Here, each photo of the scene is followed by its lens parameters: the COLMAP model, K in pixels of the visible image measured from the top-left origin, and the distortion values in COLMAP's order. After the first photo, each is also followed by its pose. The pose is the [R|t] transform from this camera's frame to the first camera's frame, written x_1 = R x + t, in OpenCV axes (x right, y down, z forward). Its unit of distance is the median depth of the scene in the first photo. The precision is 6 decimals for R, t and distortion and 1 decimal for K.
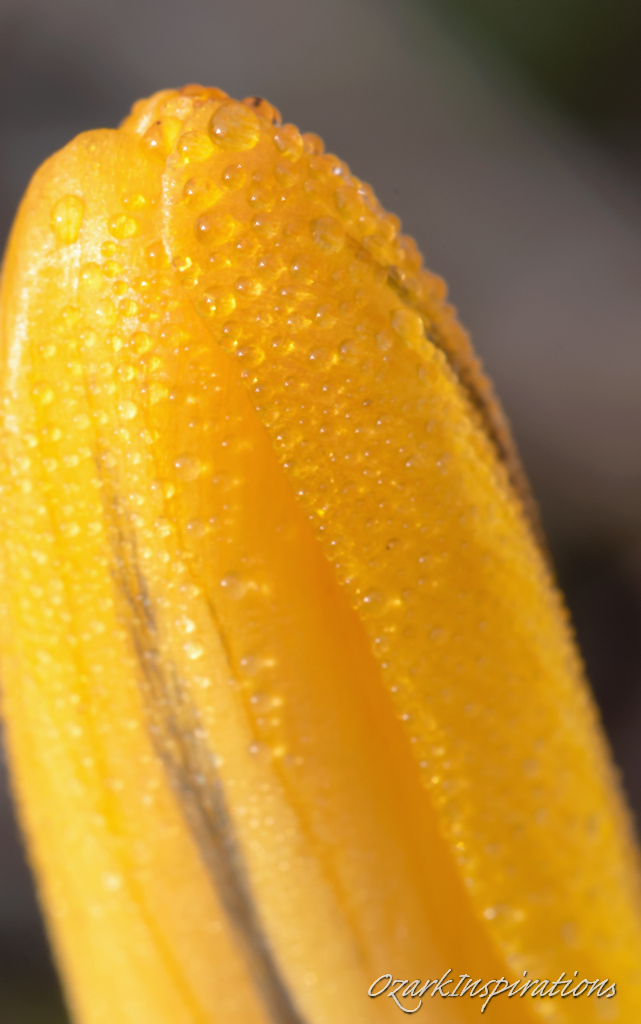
lens RADIAL K [[6725.0, 0, 323.3], [0, 6725.0, 513.1], [0, 0, 1]] dist [0.148021, 0.000000]
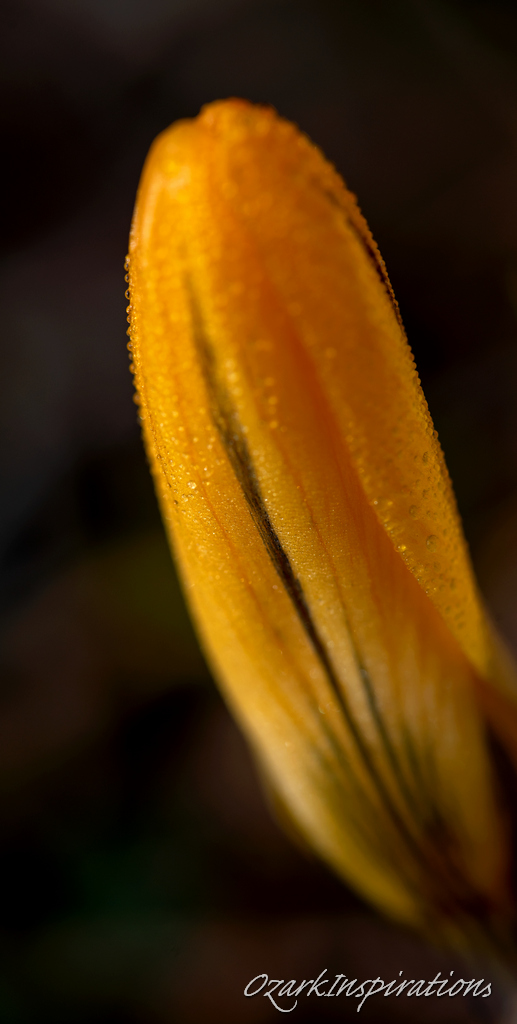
lens RADIAL K [[6128.4, 0, 256.9], [0, 6128.4, 509.9], [0, 0, 1]] dist [0.258238, 0.000000]
pose [[0.999908, 0.001647, 0.013492, -0.037086], [-0.002867, 0.995849, 0.090971, -0.109377], [-0.013286, -0.091001, 0.995762, -0.874399]]
